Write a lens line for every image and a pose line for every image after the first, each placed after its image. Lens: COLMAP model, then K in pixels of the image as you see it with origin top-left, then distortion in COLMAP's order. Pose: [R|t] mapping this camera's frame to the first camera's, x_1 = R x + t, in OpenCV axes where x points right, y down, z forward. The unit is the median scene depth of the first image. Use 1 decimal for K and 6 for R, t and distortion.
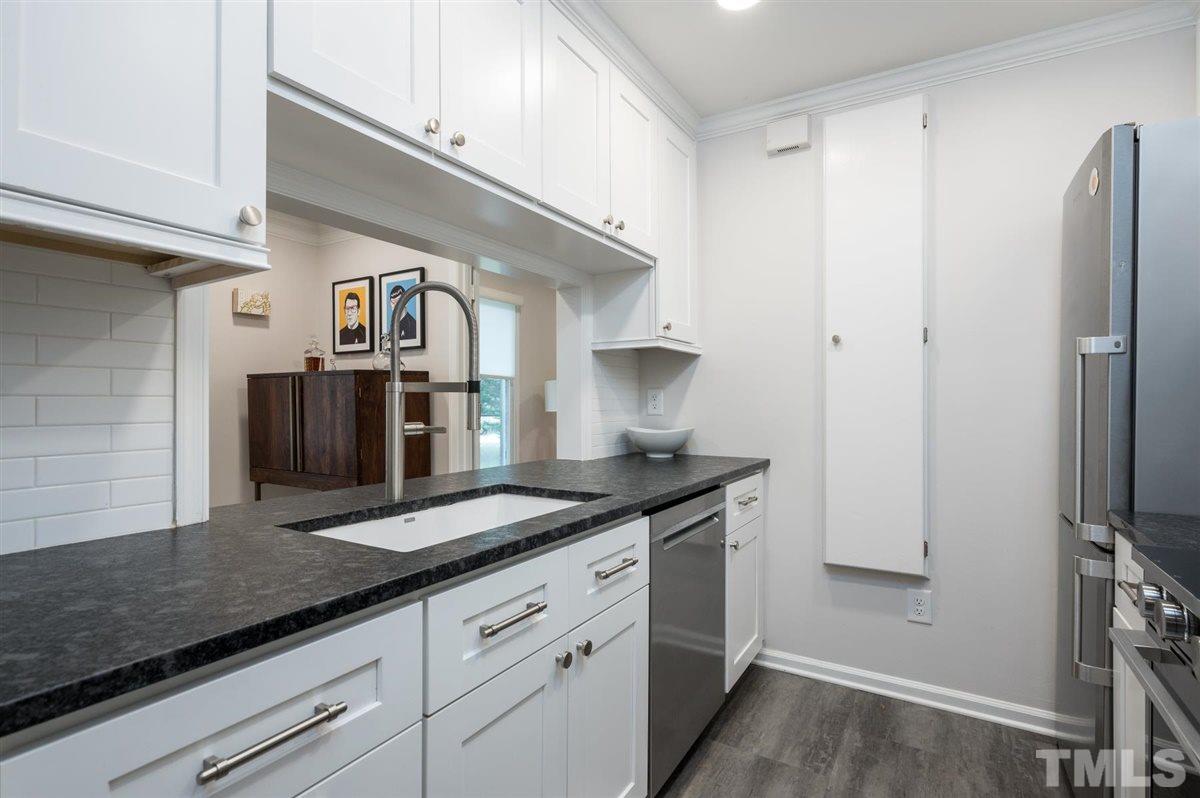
lens RADIAL K [[577.3, 0, 595.3], [0, 577.3, 397.0], [0, 0, 1]] dist [0.000583, -0.002090]
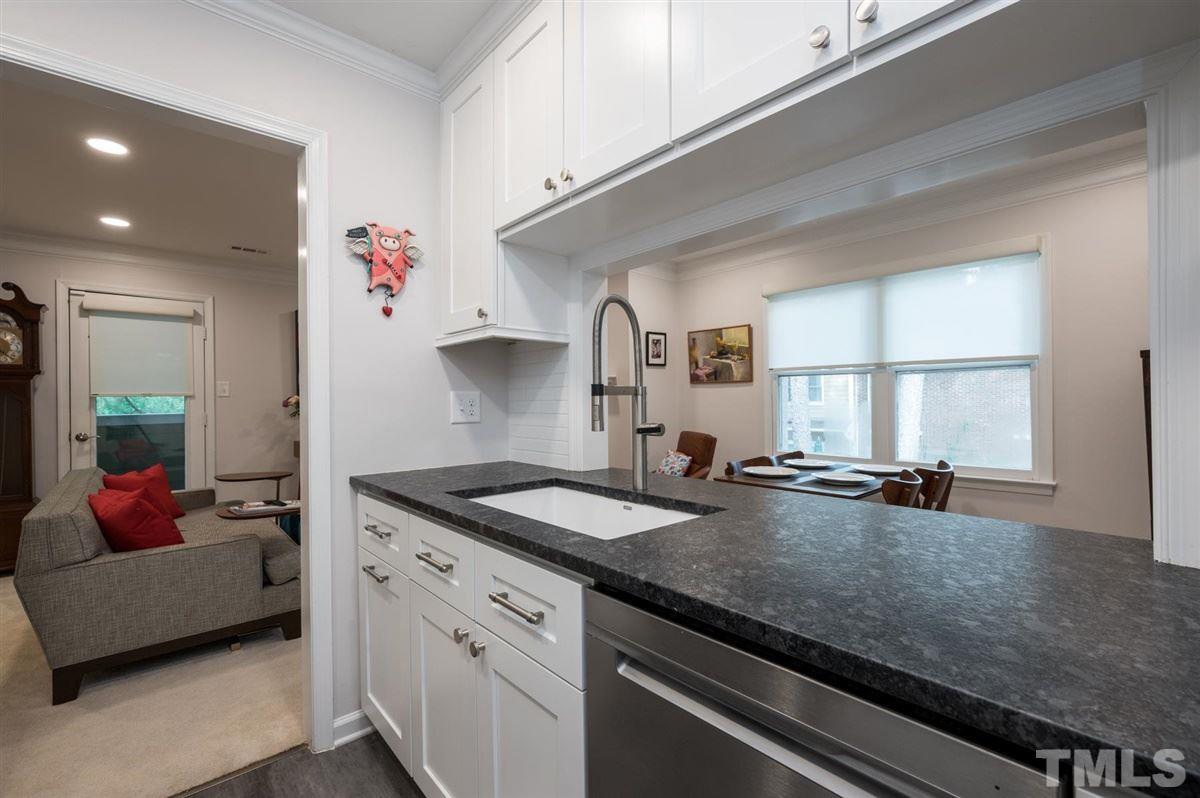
lens RADIAL K [[521.0, 0, 605.5], [0, 521.0, 397.2], [0, 0, 1]] dist [-0.001243, -0.000449]
pose [[-0.295042, -0.003887, -0.955476, 0.429703], [0.014123, 0.999865, -0.008428, 0.002294], [0.955380, -0.015981, -0.294947, 0.812356]]
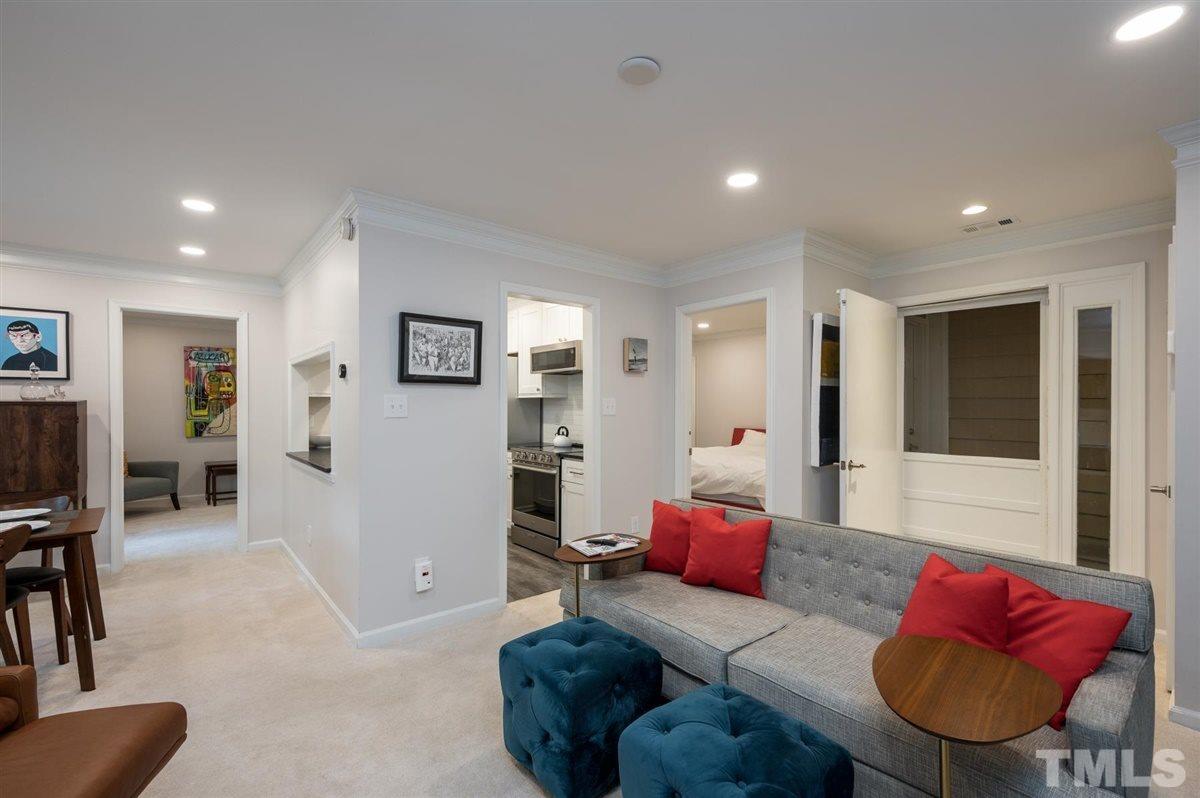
lens RADIAL K [[521.0, 0, 591.9], [0, 521.0, 407.0], [0, 0, 1]] dist [-0.001243, -0.000449]
pose [[0.336595, -0.003717, 0.941642, -1.481545], [-0.005542, 0.999967, 0.005929, -0.065316], [-0.941633, -0.007214, 0.336564, -0.587723]]
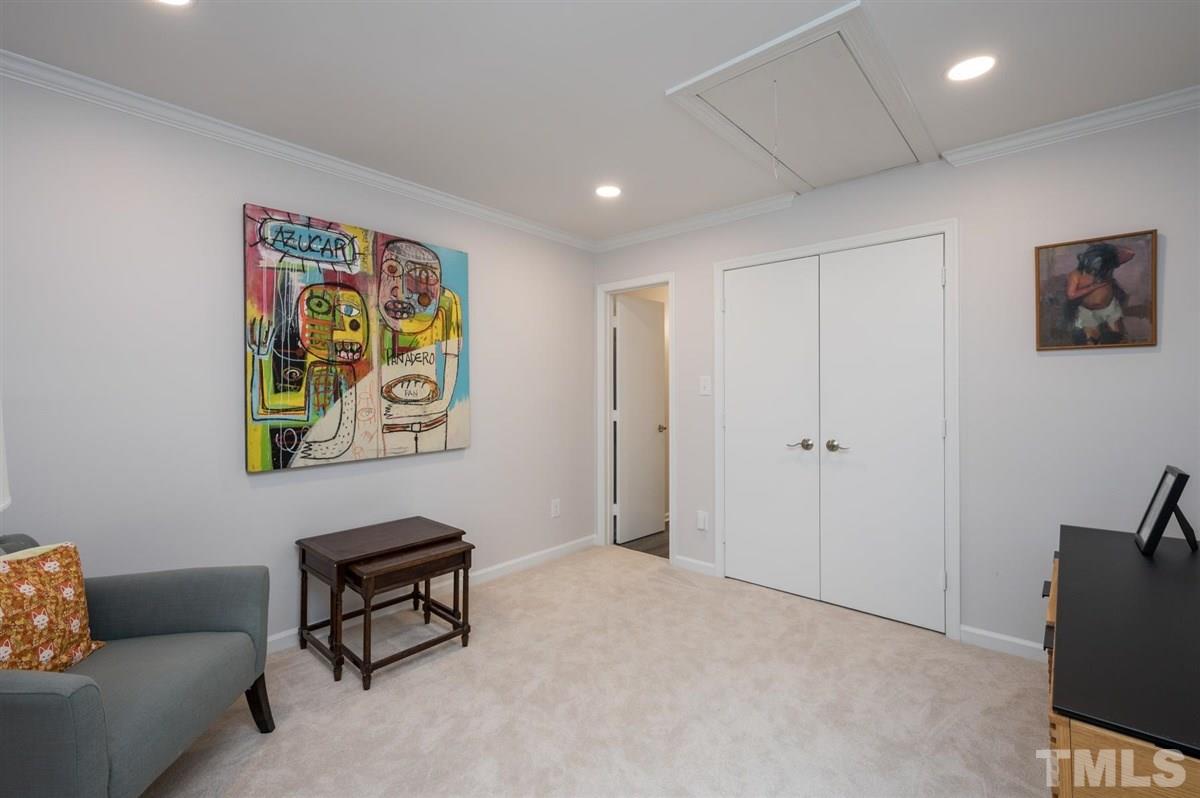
lens RADIAL K [[521.0, 0, 591.3], [0, 521.0, 387.4], [0, 0, 1]] dist [-0.001243, -0.000449]
pose [[0.182838, -0.002479, 0.983140, -0.306173], [-0.006381, 0.999973, 0.003708, -0.035096], [-0.983122, -0.006951, 0.182818, 1.813814]]
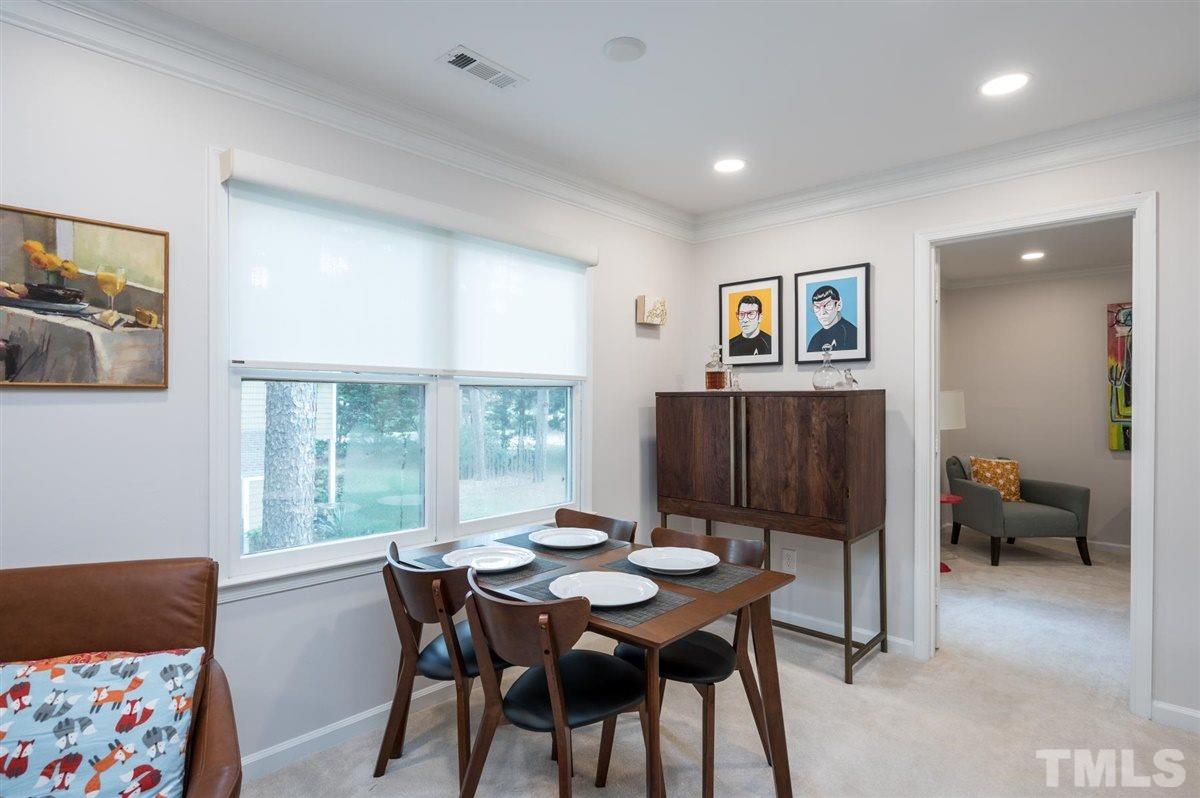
lens RADIAL K [[623.3, 0, 602.5], [0, 623.3, 403.0], [0, 0, 1]] dist [-0.003412, 0.001003]
pose [[0.979503, 0.004146, -0.201387, -0.773277], [-0.001587, 0.999916, 0.012869, -0.054844], [0.201424, -0.012286, 0.979427, 0.069245]]
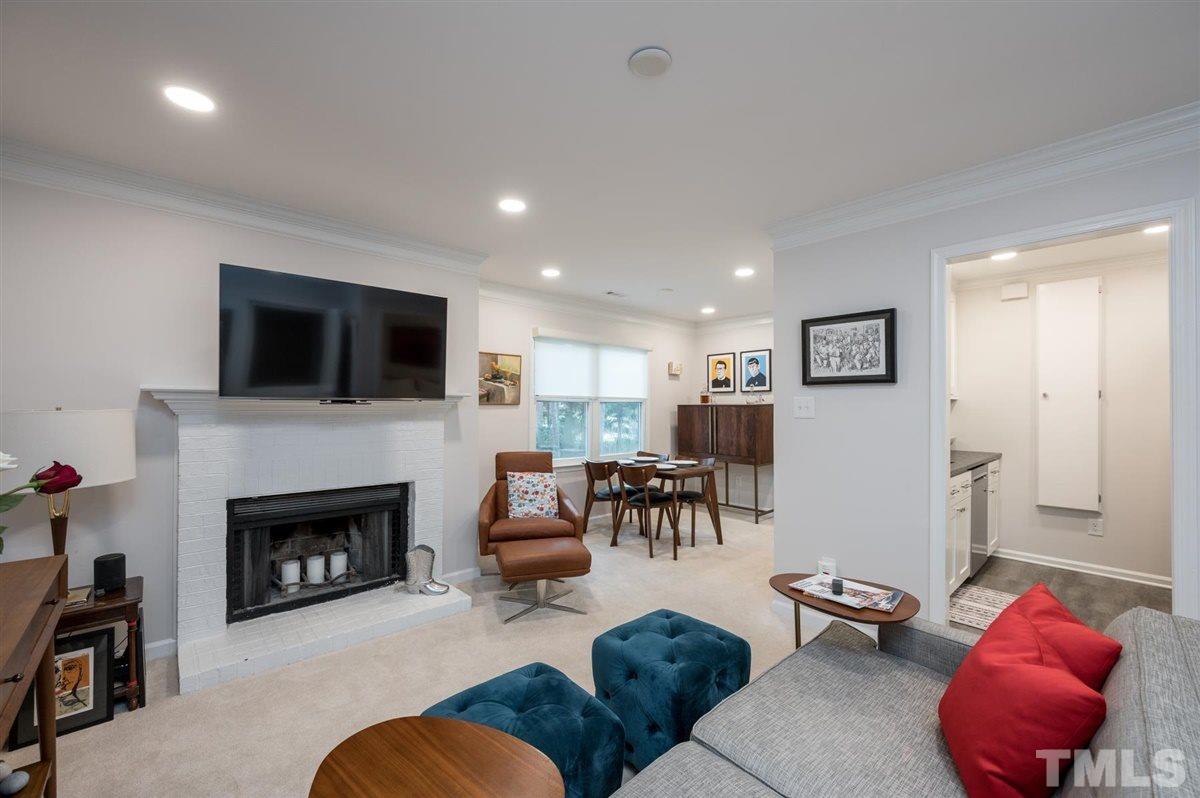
lens RADIAL K [[479.8, 0, 600.9], [0, 479.8, 405.2], [0, 0, 1]] dist [0.000274, -0.000124]
pose [[0.959594, 0.002343, -0.281378, -0.613507], [-0.001914, 0.999997, 0.001798, -0.063927], [0.281381, -0.001187, 0.959595, -1.070916]]
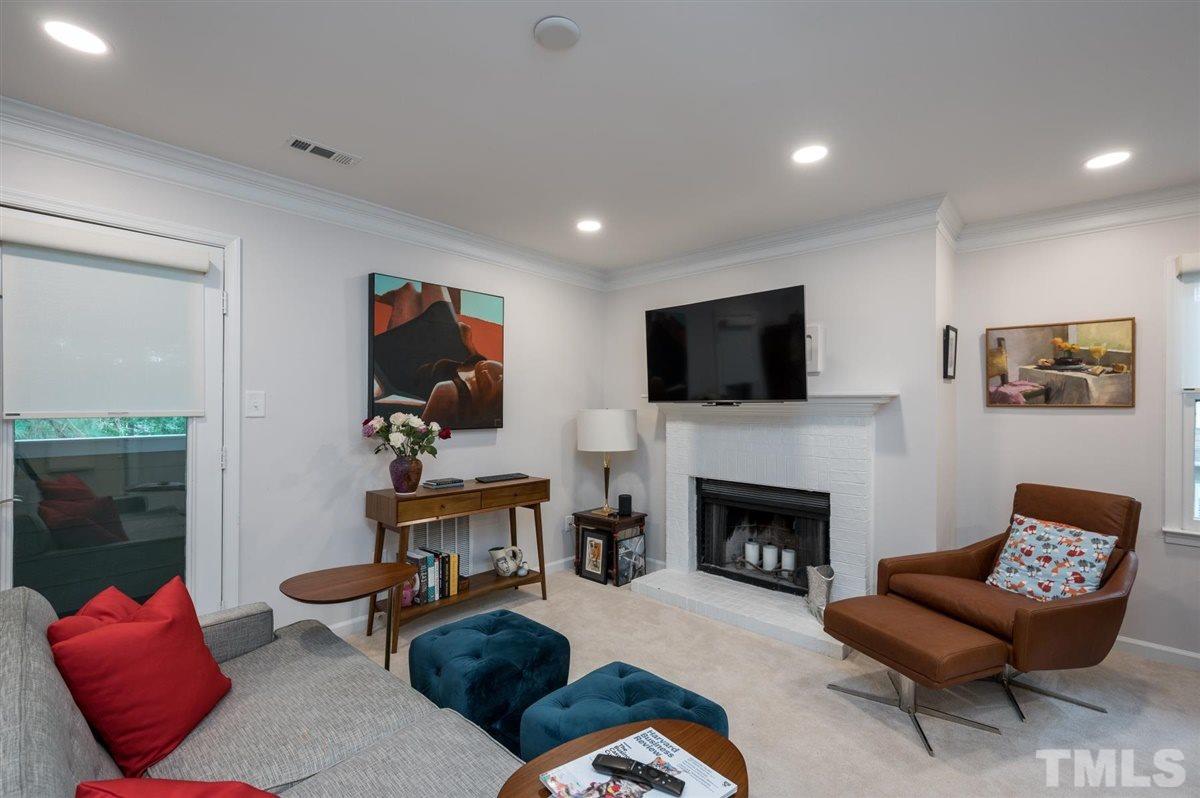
lens RADIAL K [[521.0, 0, 595.3], [0, 521.0, 406.8], [0, 0, 1]] dist [-0.001243, -0.000449]
pose [[-0.206048, -0.002447, -0.978539, -0.082186], [-0.002185, 0.999996, -0.002041, -0.057624], [0.978540, 0.001718, -0.206052, -0.202309]]
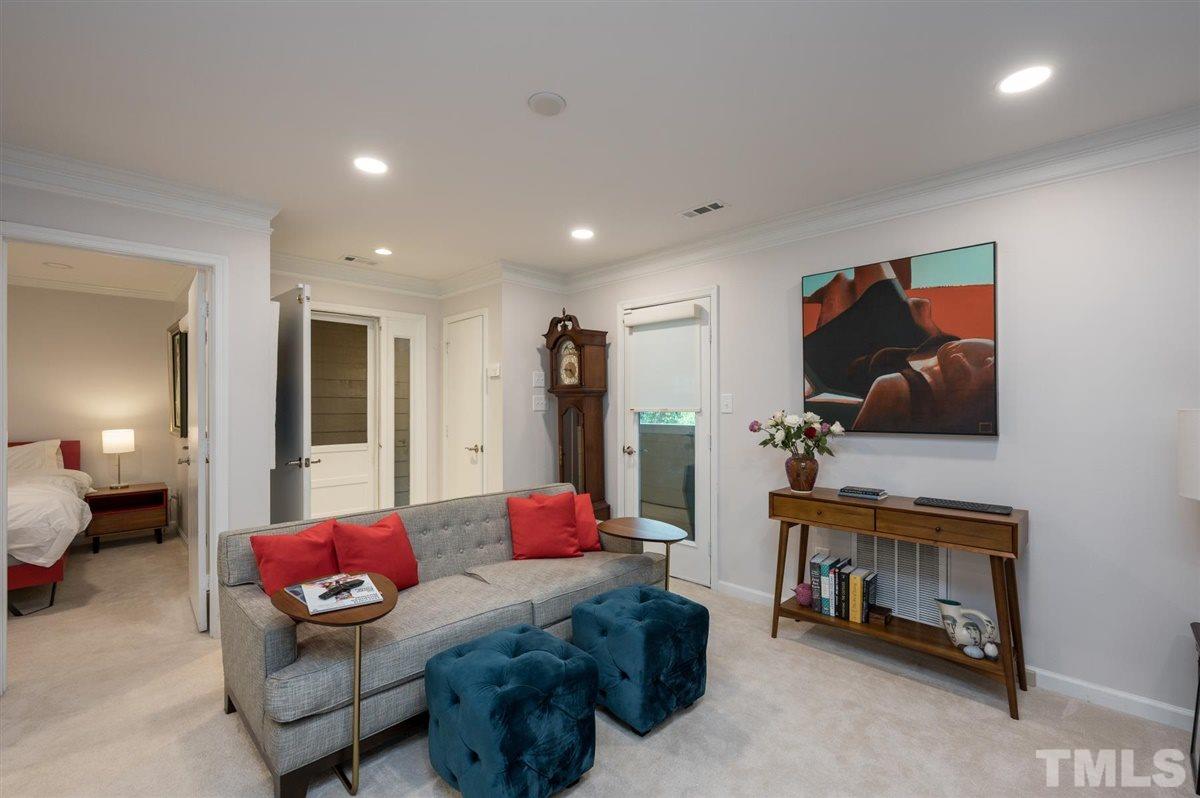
lens RADIAL K [[521.0, 0, 607.6], [0, 521.0, 407.2], [0, 0, 1]] dist [-0.001243, -0.000449]
pose [[-0.972858, -0.001540, 0.231396, -1.036392], [-0.001402, 0.999999, 0.000760, -0.054088], [-0.231397, 0.000415, -0.972859, 0.411827]]
